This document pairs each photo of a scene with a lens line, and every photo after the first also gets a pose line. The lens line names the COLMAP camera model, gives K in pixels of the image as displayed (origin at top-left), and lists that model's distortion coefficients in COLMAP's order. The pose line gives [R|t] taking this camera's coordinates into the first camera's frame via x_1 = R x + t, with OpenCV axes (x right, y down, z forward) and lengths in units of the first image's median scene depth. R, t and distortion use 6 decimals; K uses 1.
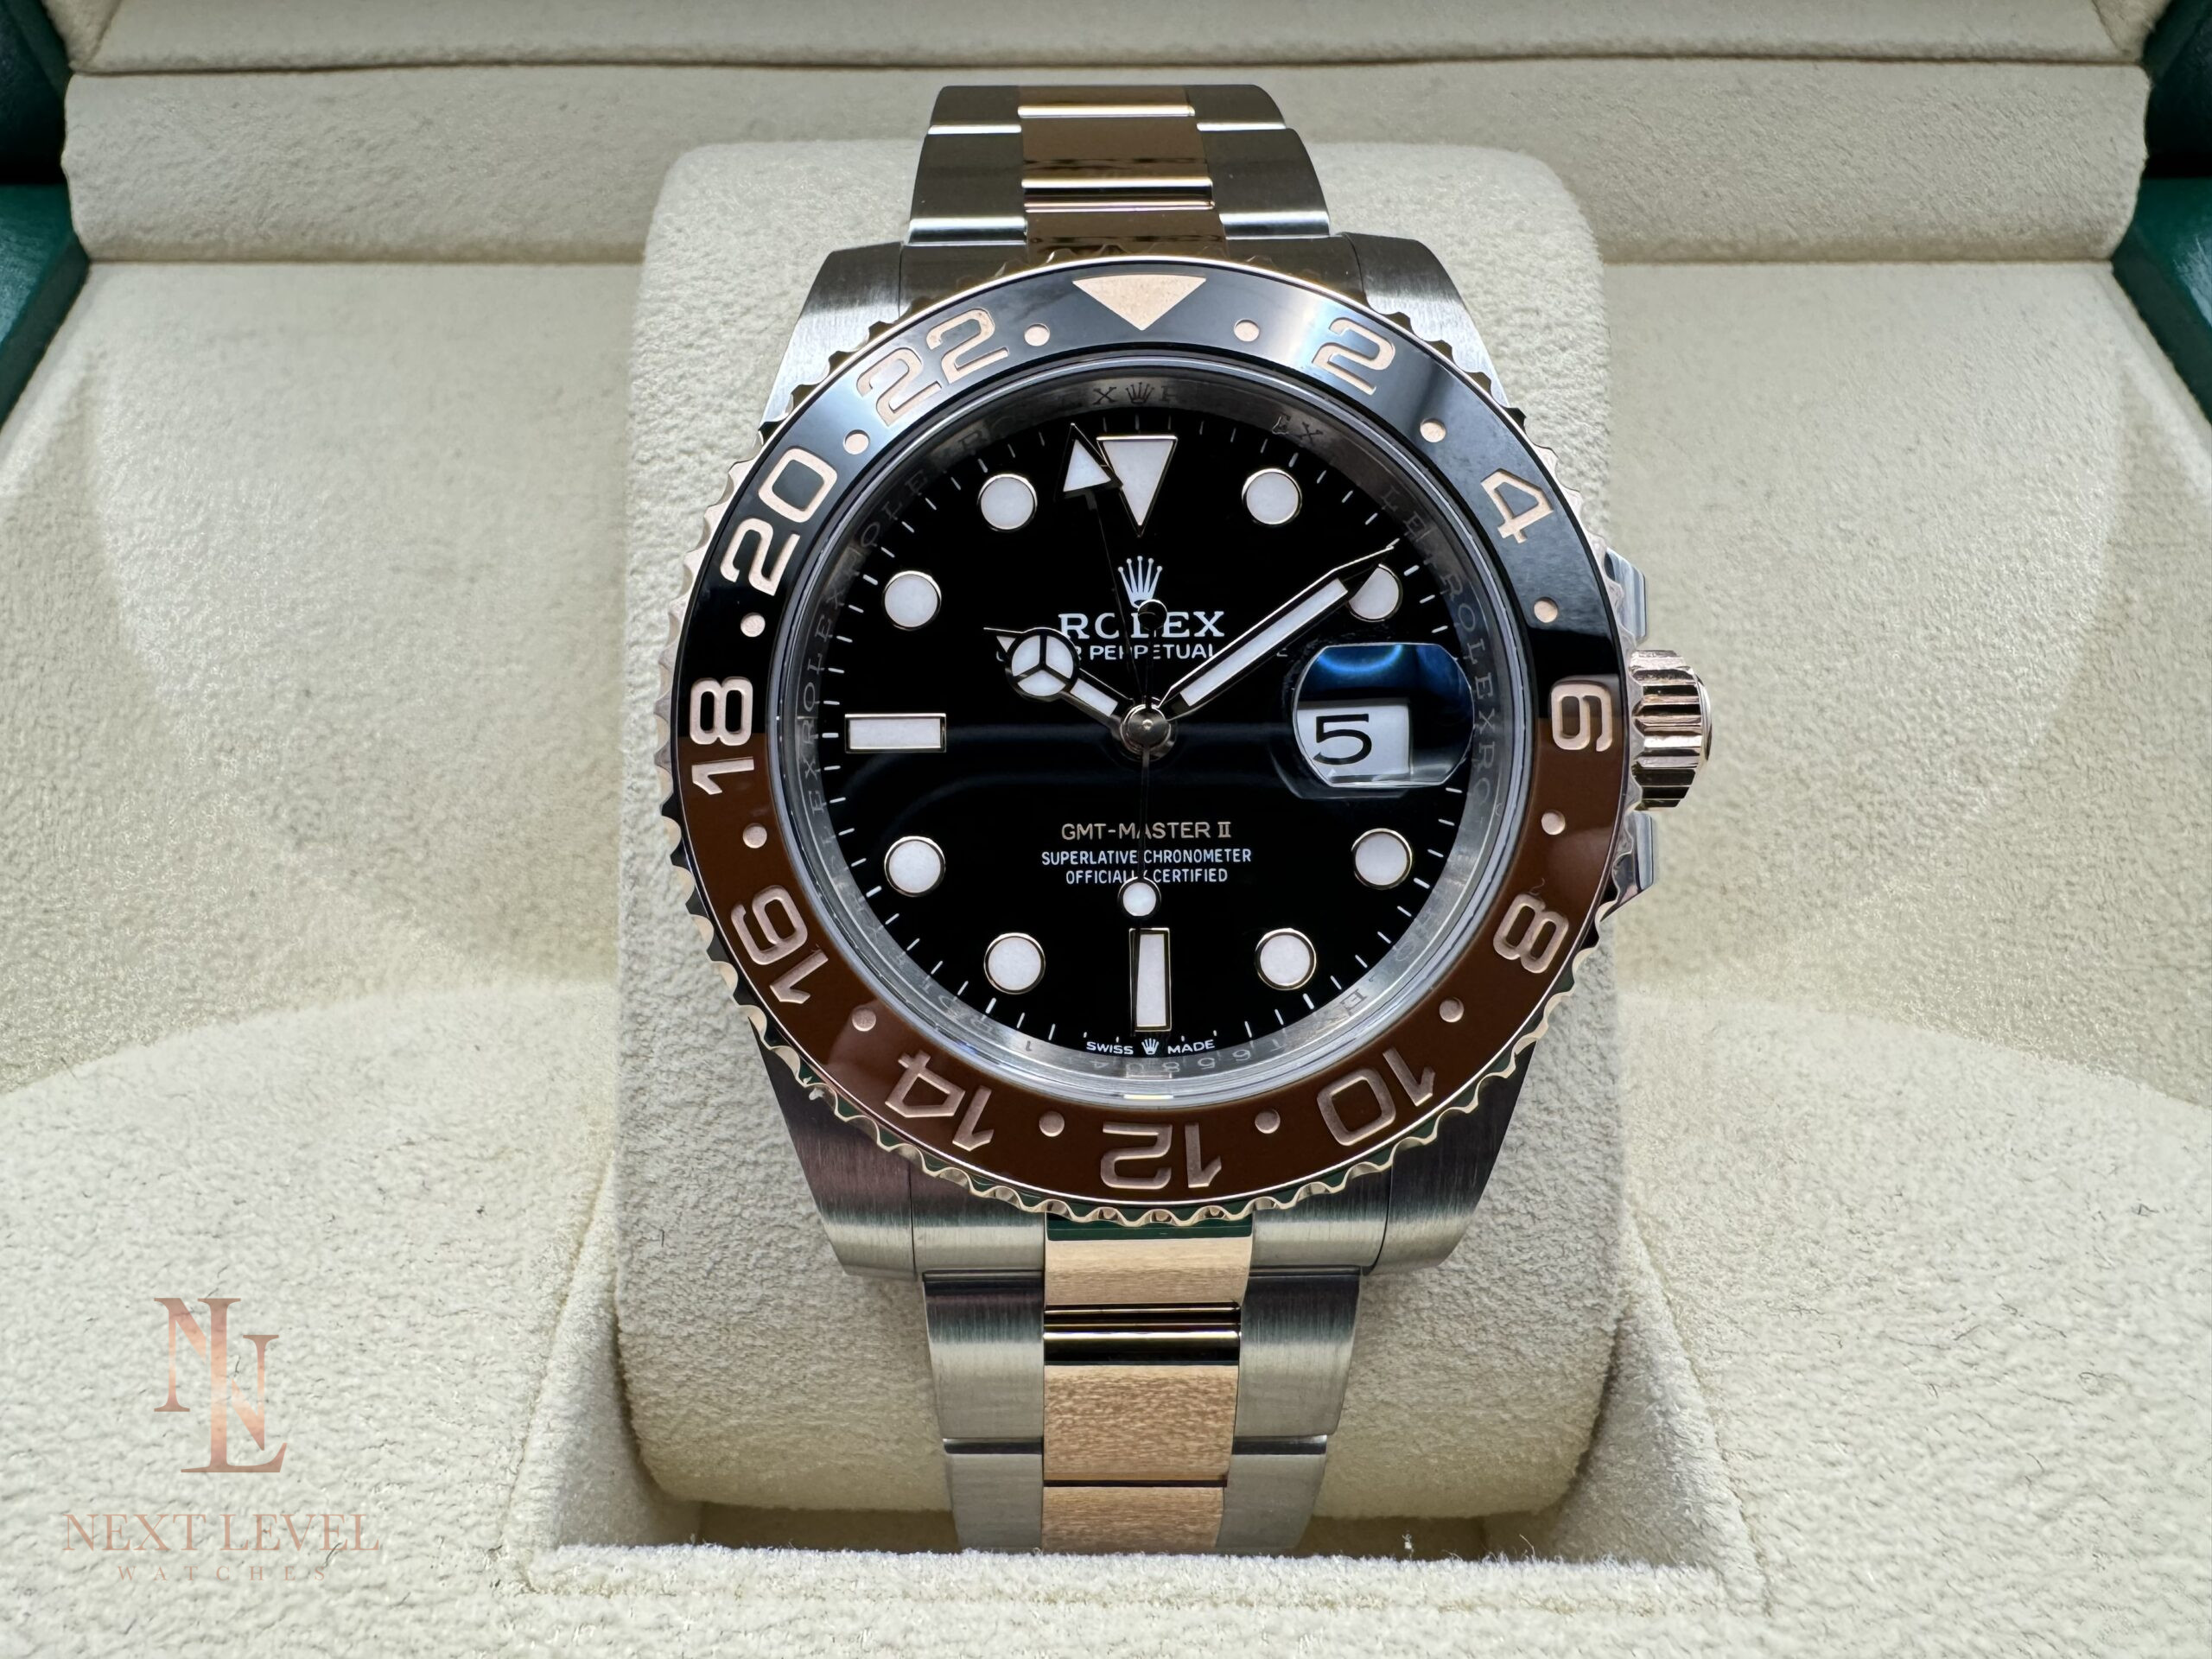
lens RADIAL K [[1592.3, 0, 982.0], [0, 1592.3, 825.8], [0, 0, 1]] dist [-0.002943, -0.001833]
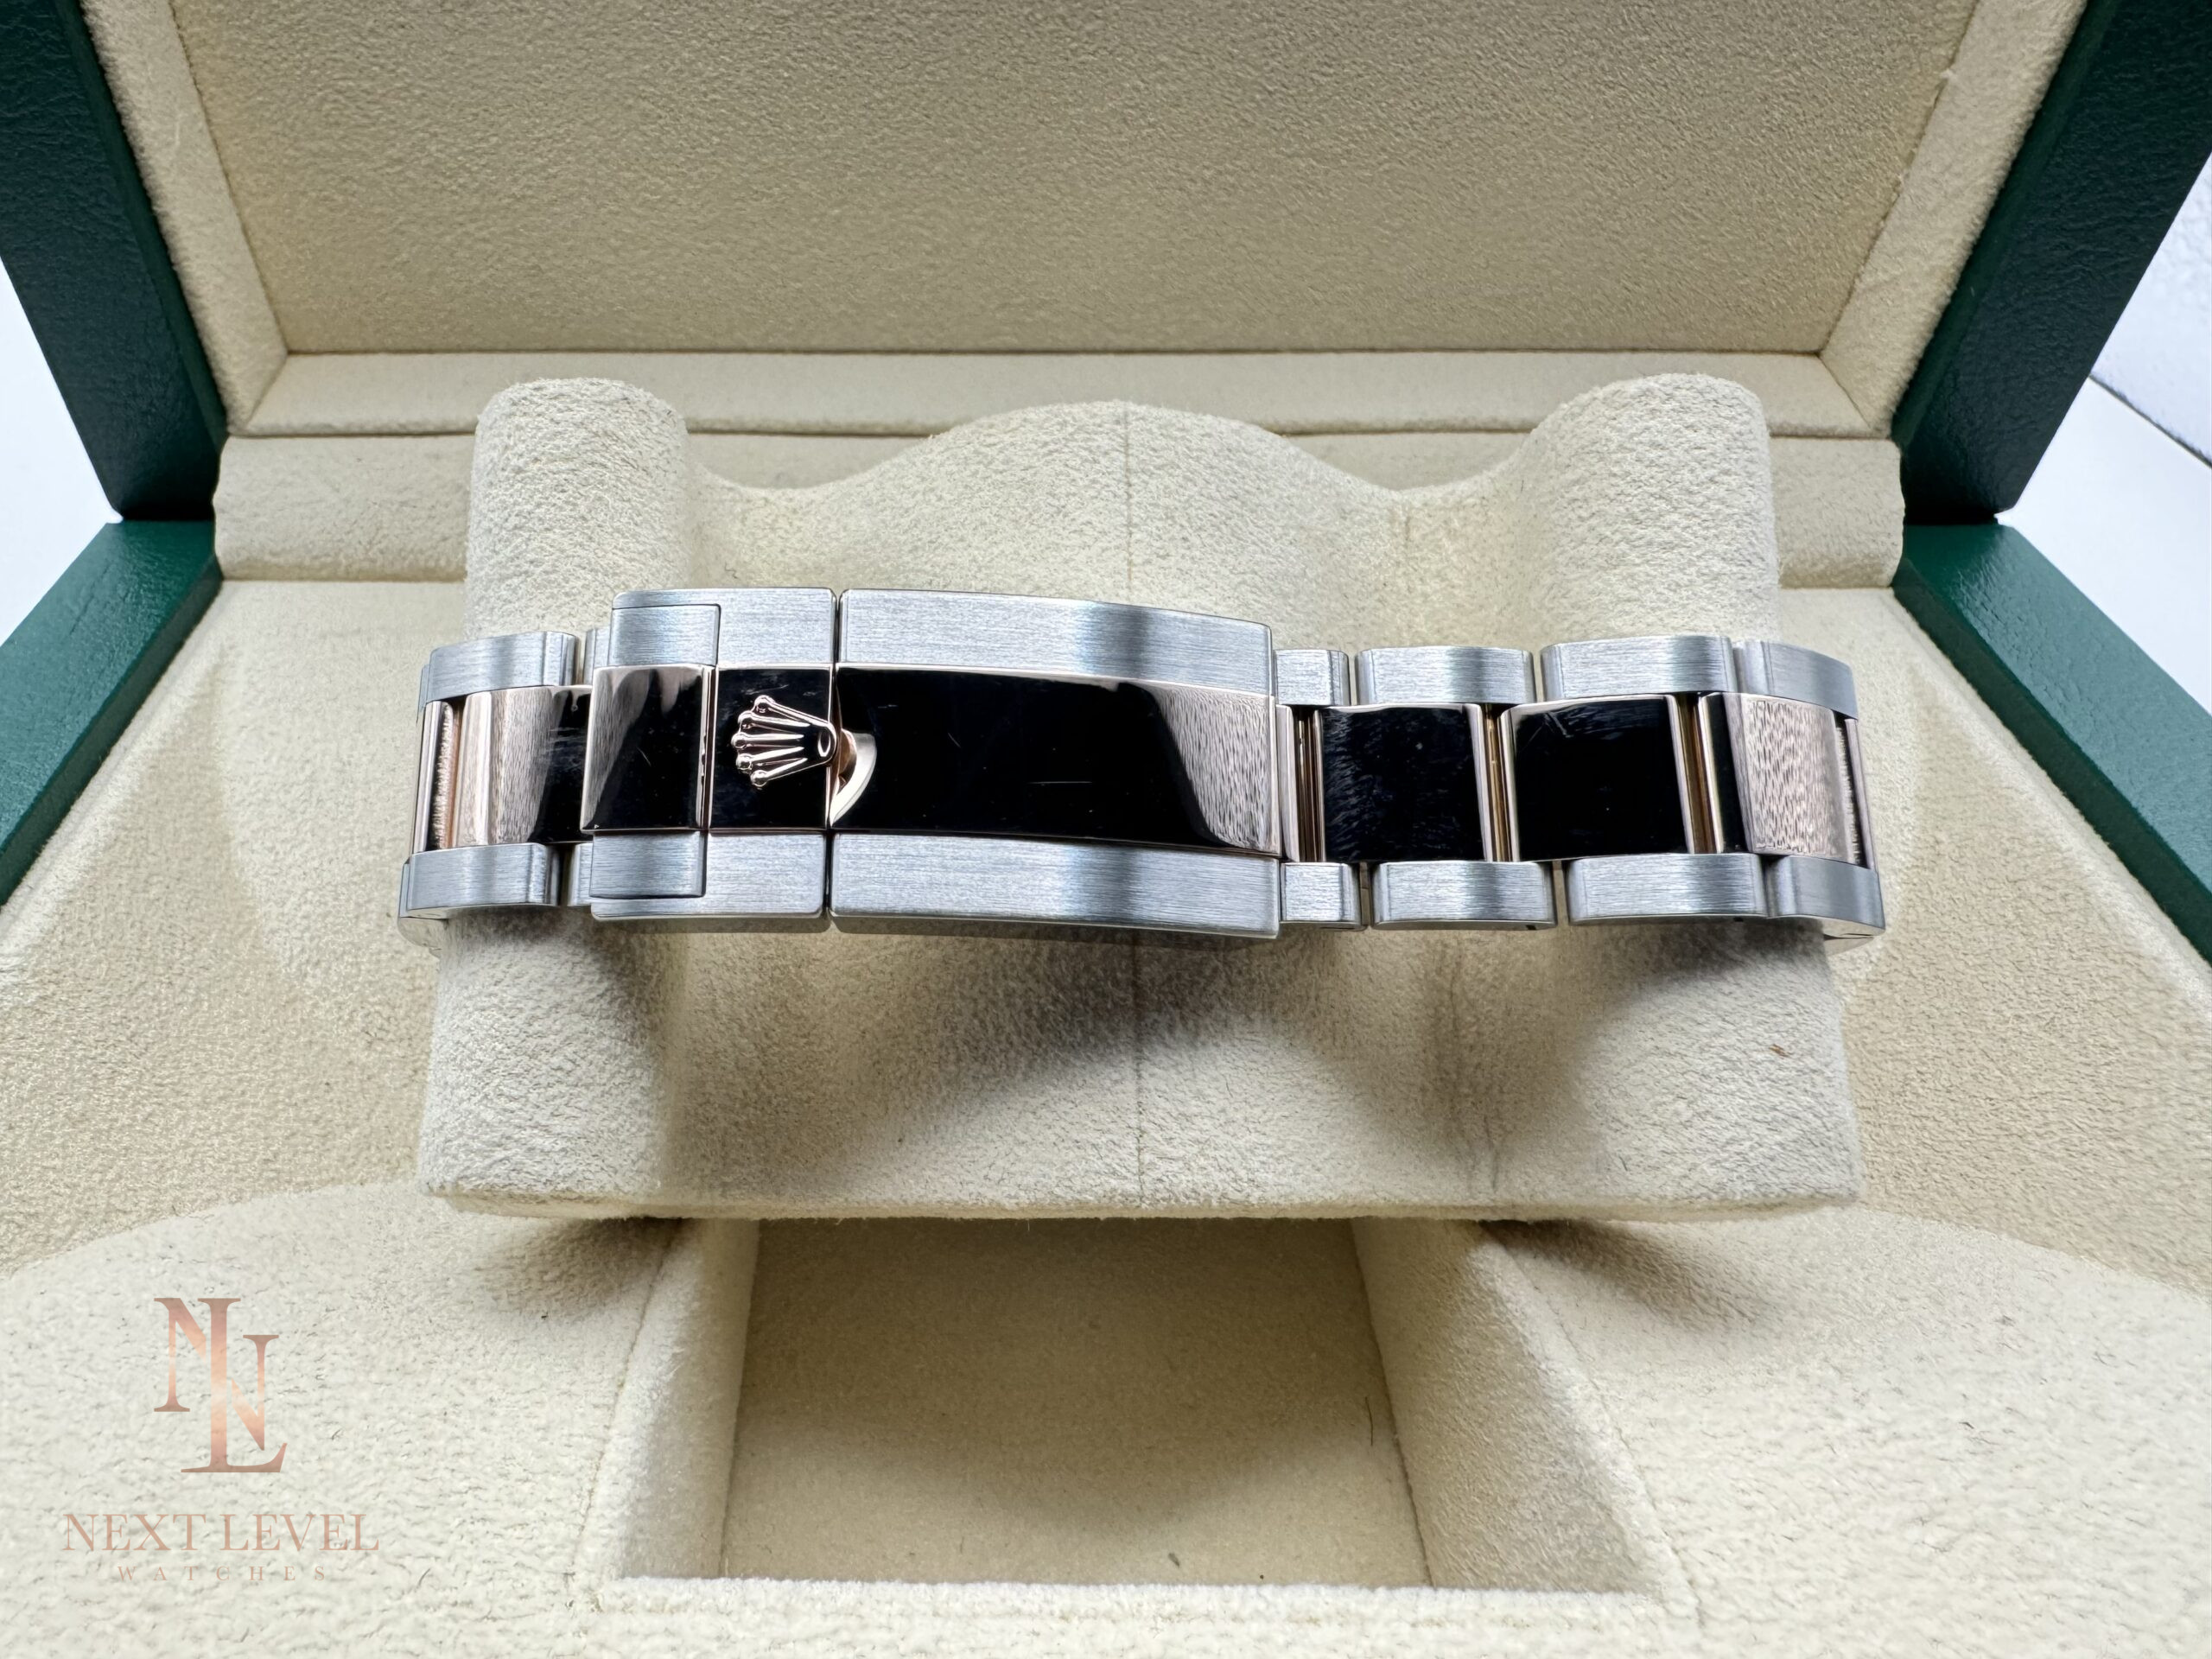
lens RADIAL K [[1585.3, 0, 921.7], [0, 1585.3, 825.5], [0, 0, 1]] dist [-0.005518, 0.002959]
pose [[0.999966, 0.006127, 0.005568, -0.043807], [-0.004552, 0.968670, -0.248310, 0.144197], [-0.006915, 0.248276, 0.968665, -0.142374]]
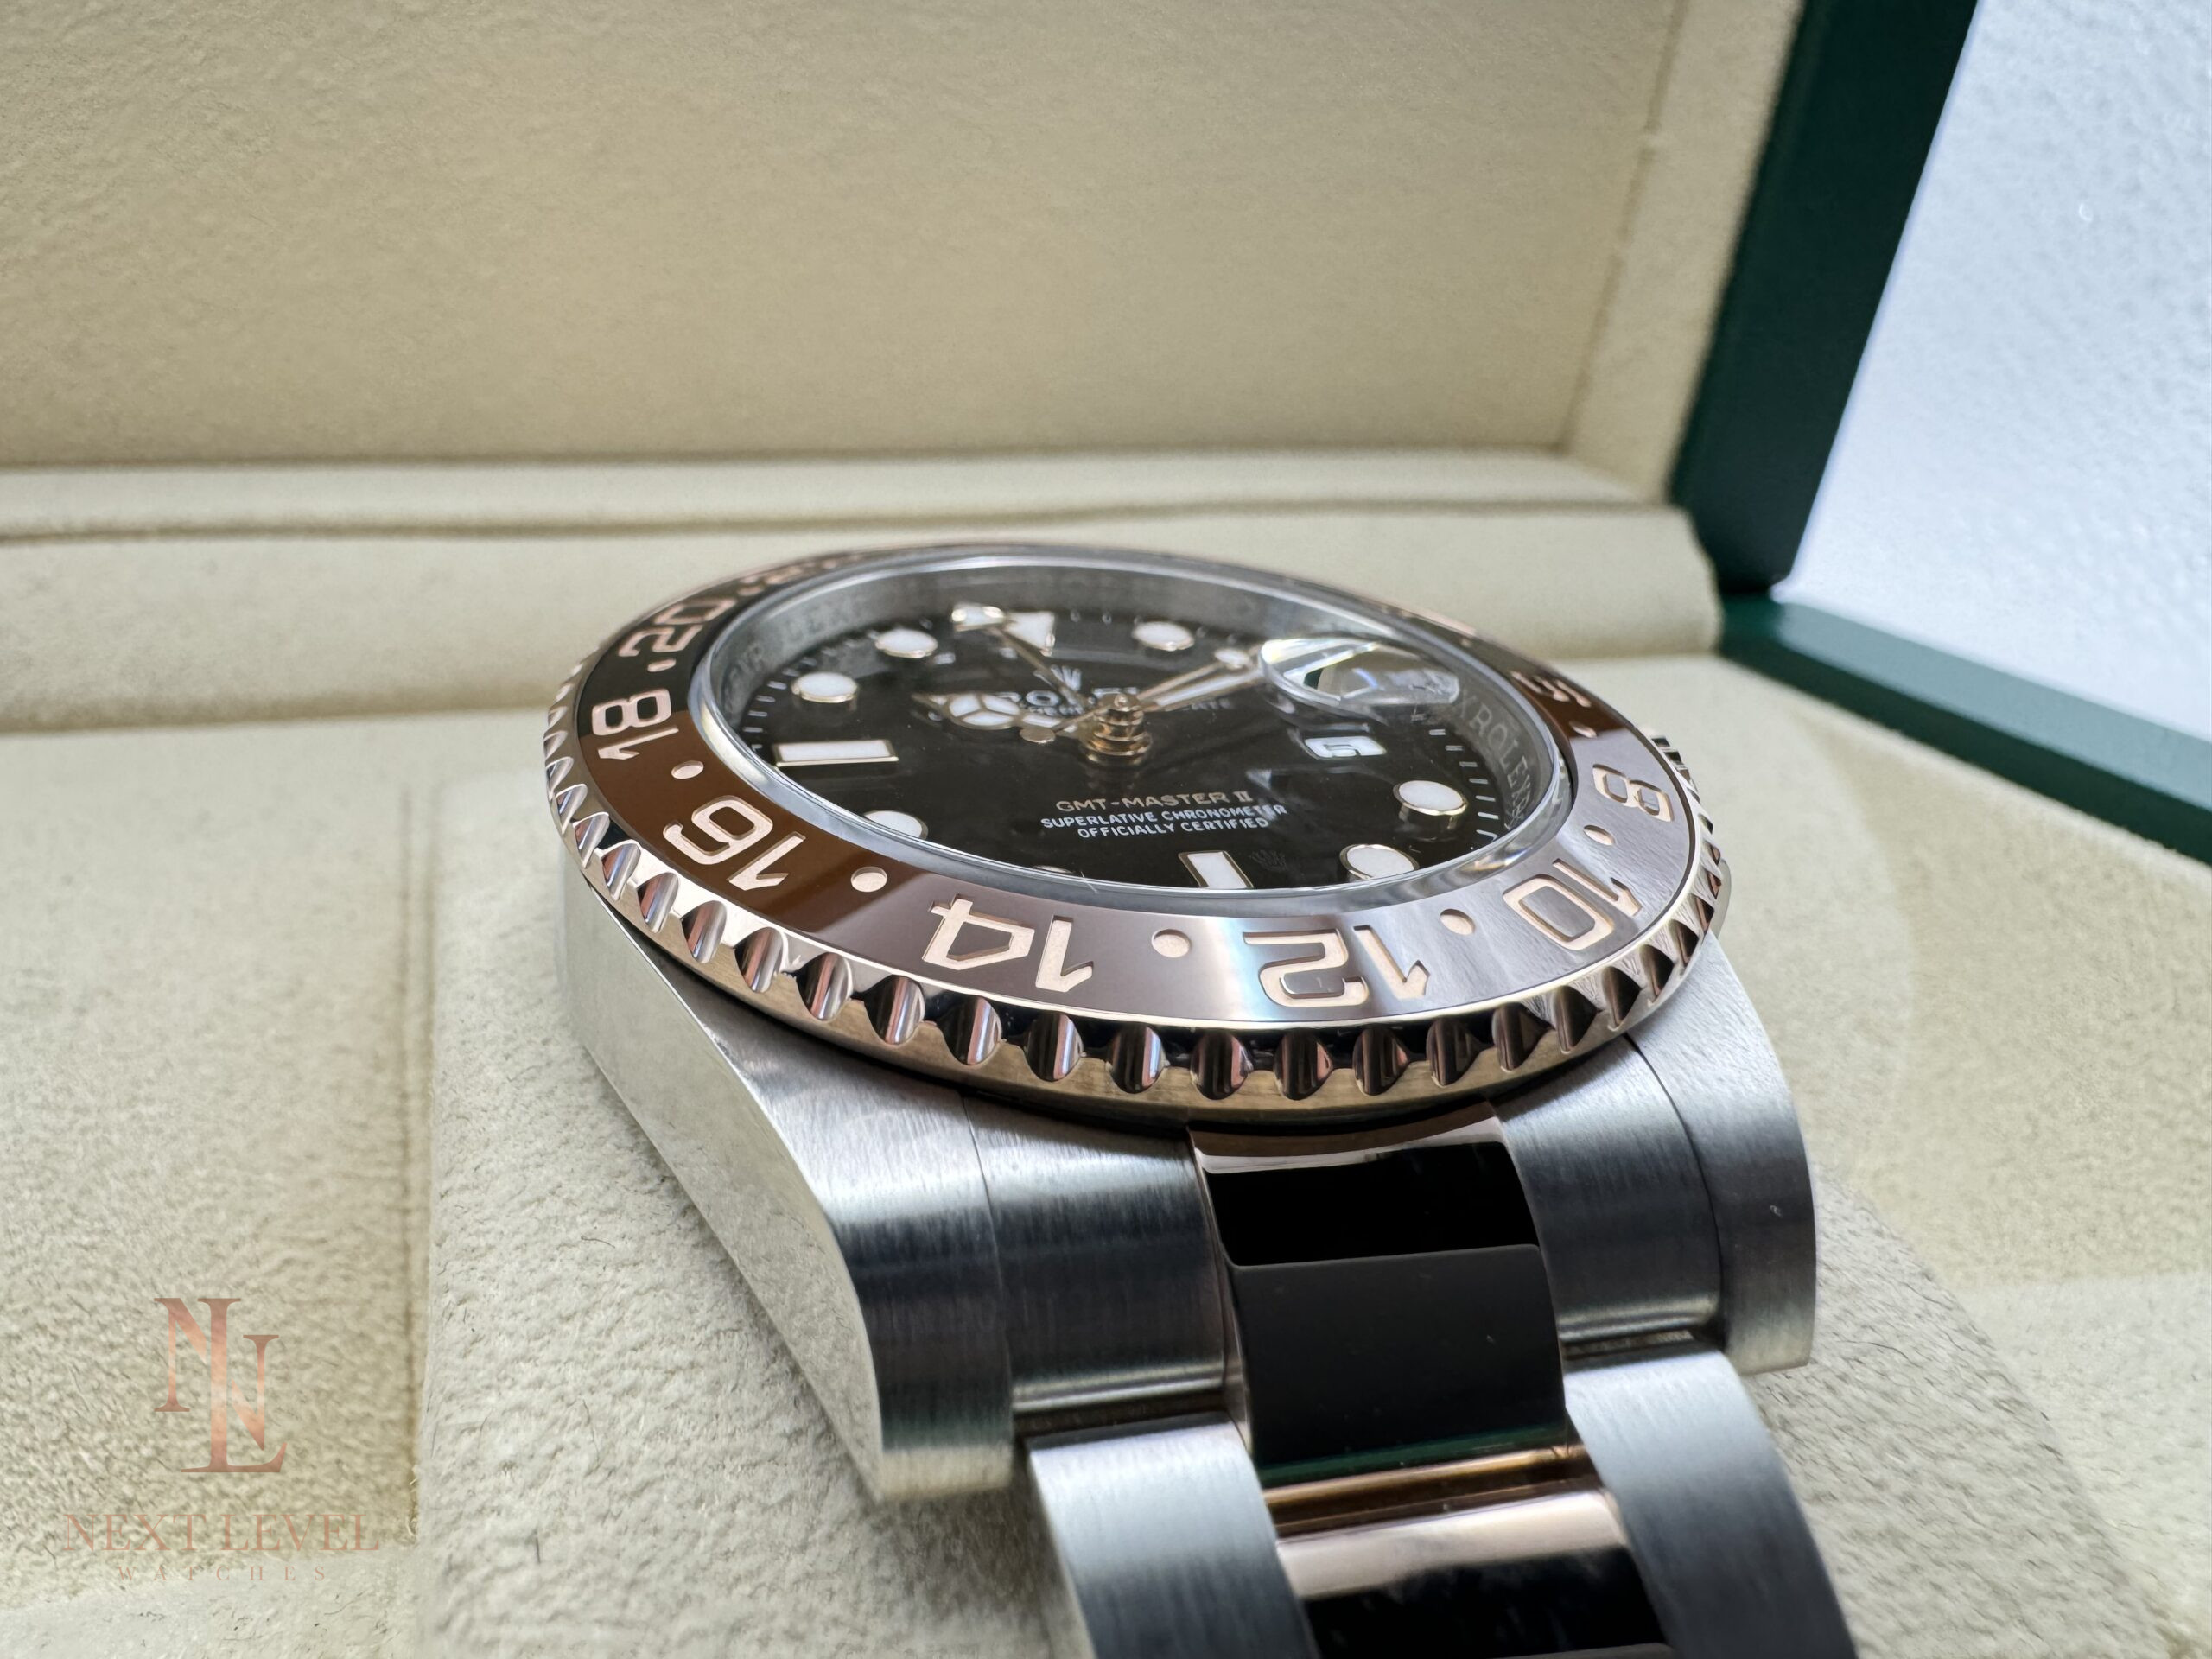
lens RADIAL K [[1597.4, 0, 894.6], [0, 1597.4, 828.8], [0, 0, 1]] dist [-0.003961, -0.002923]
pose [[0.963185, -0.057925, 0.262524, -0.156029], [0.184737, 0.852044, -0.489788, 0.212570], [-0.195311, 0.520255, 0.831377, 0.288486]]
